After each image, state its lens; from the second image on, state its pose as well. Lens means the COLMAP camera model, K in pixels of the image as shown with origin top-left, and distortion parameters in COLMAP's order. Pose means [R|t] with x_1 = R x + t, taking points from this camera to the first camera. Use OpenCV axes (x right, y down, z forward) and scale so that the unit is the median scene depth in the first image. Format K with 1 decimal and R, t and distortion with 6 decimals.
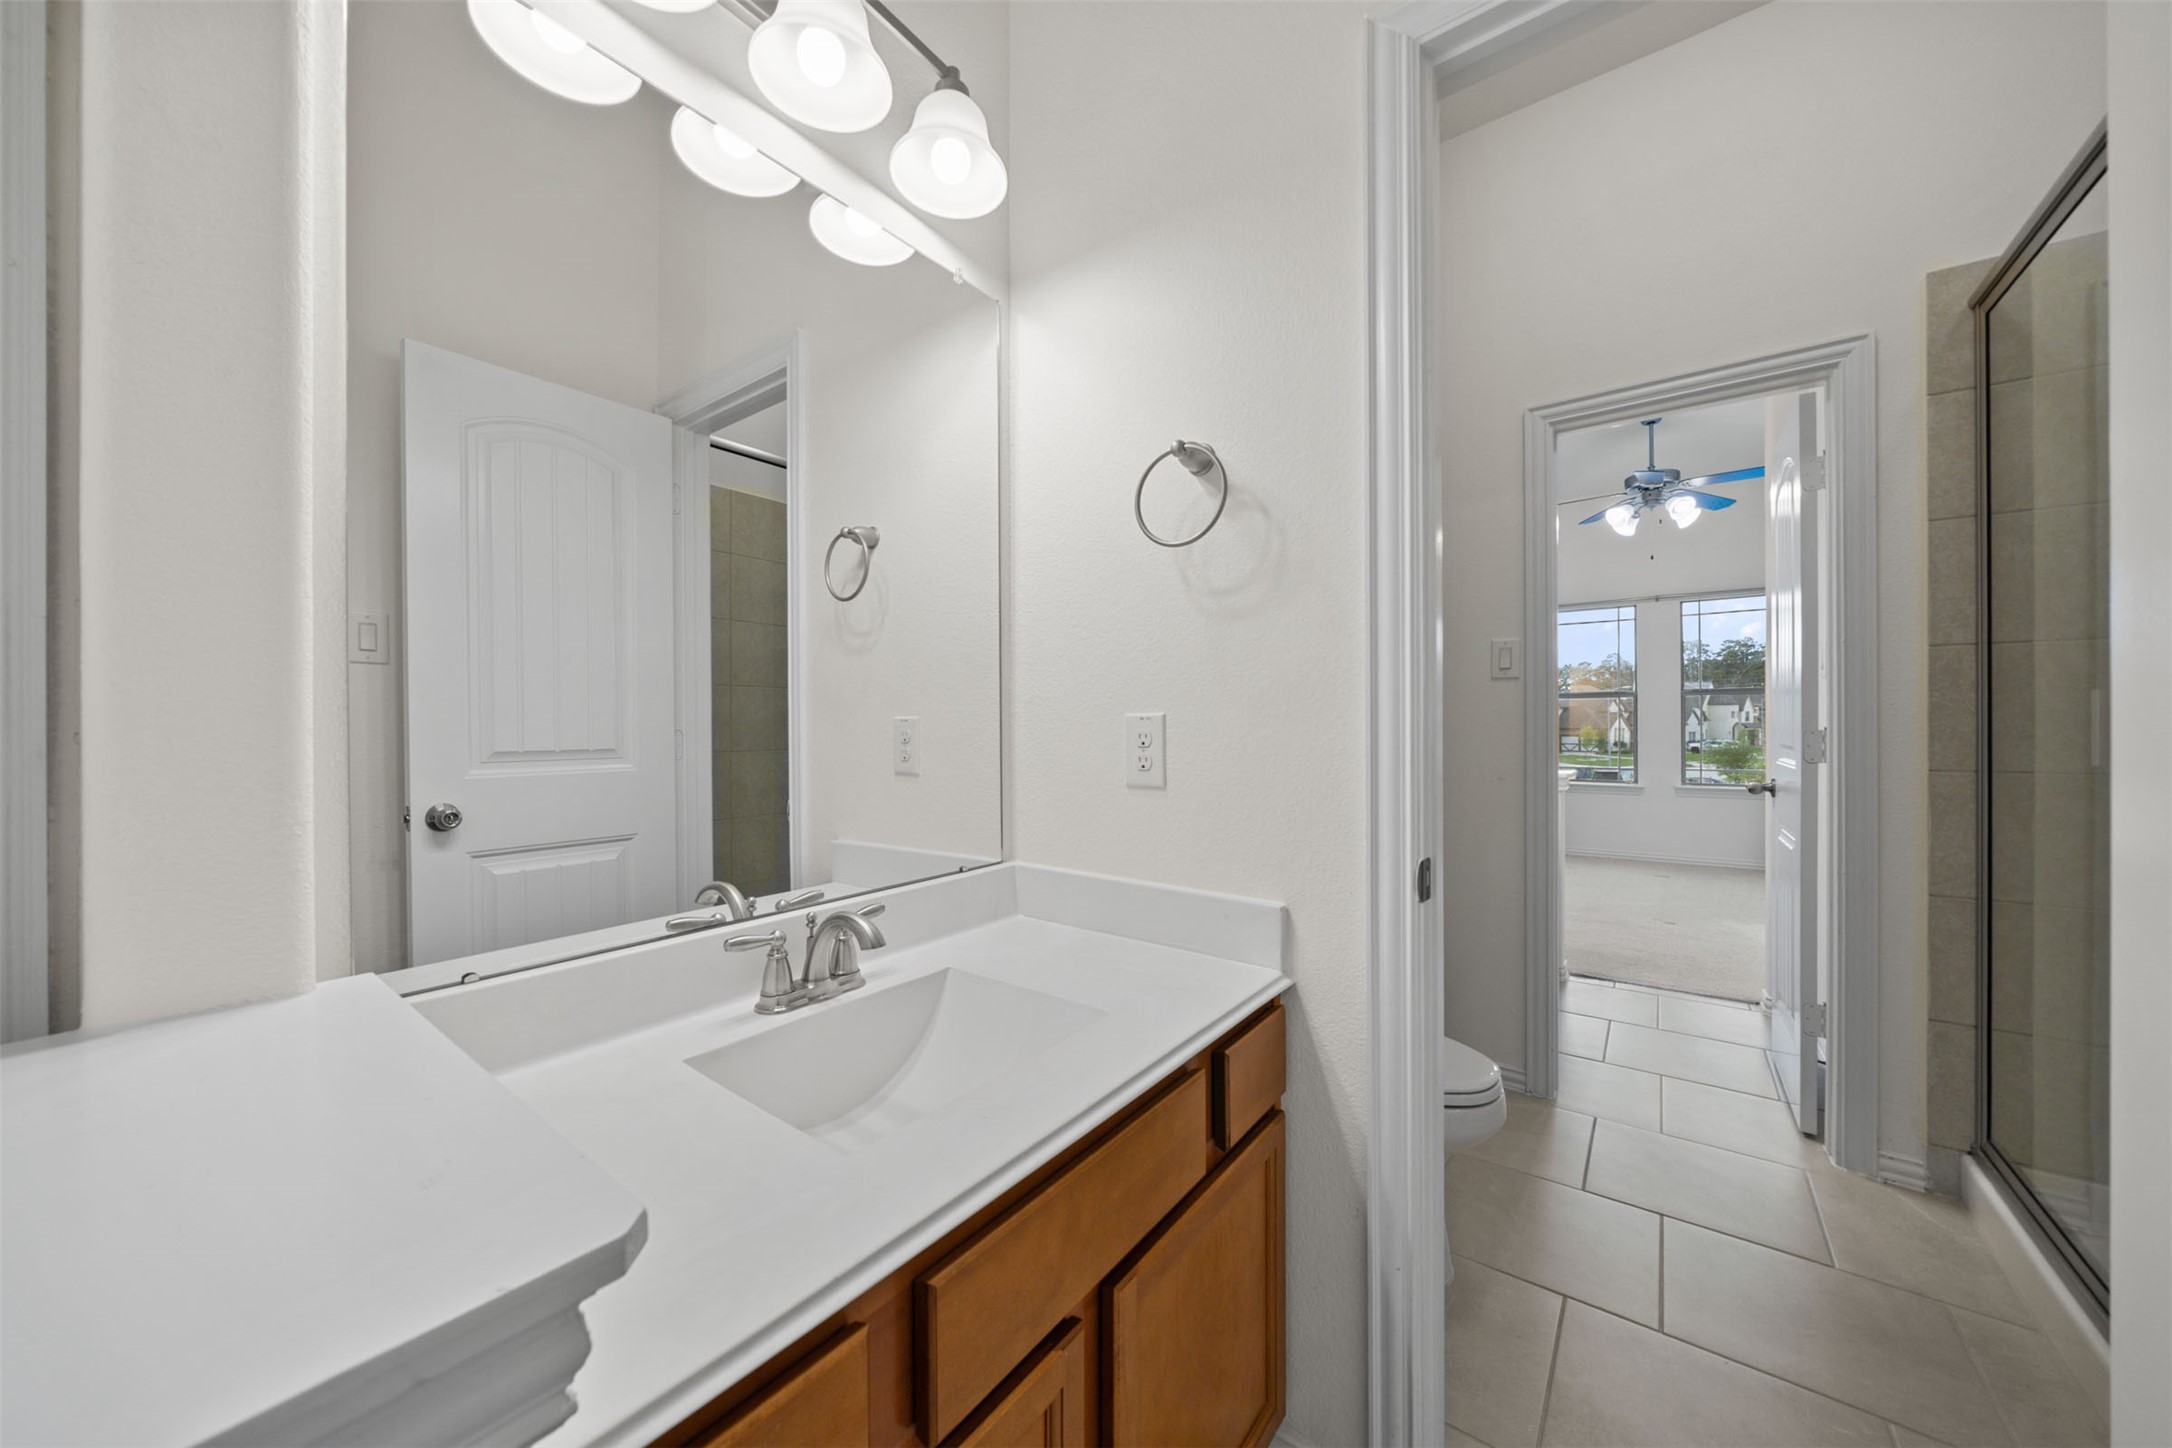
lens RADIAL K [[753.0, 0, 1079.0], [0, 753.0, 726.3], [0, 0, 1]] dist [-0.007281, 0.000276]
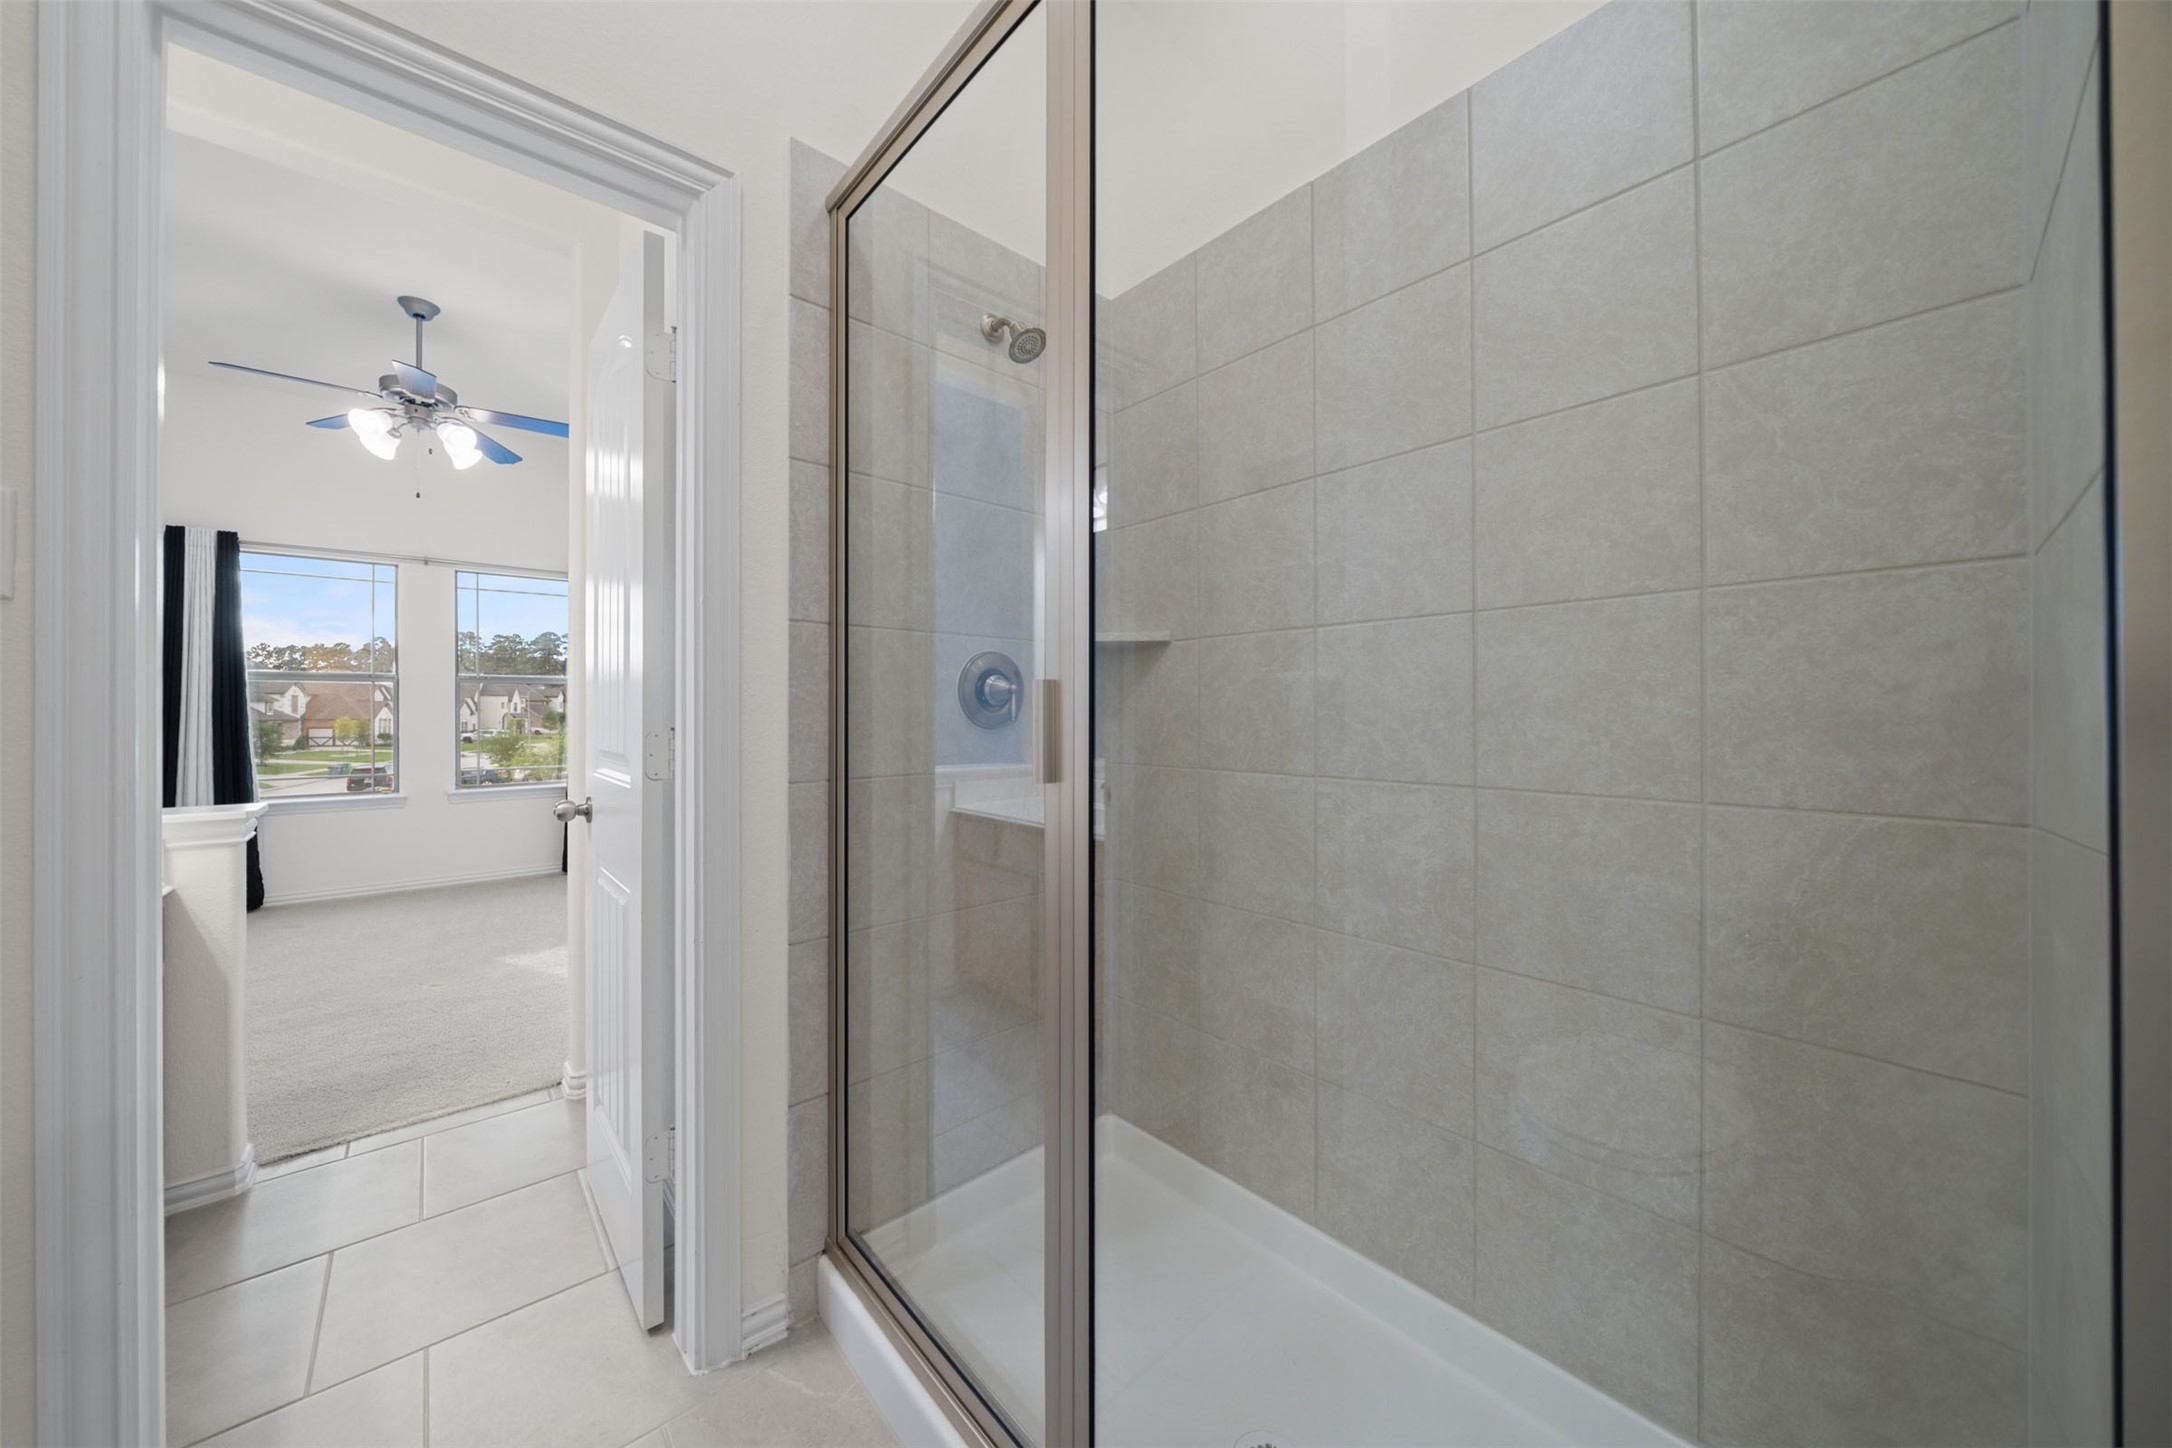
lens RADIAL K [[753.0, 0, 1074.1], [0, 753.0, 709.4], [0, 0, 1]] dist [-0.007281, 0.000276]
pose [[0.201156, 0.006336, 0.979539, 0.289988], [0.002777, 0.999971, -0.007038, -0.006654], [-0.979555, 0.004136, 0.201133, 0.366746]]
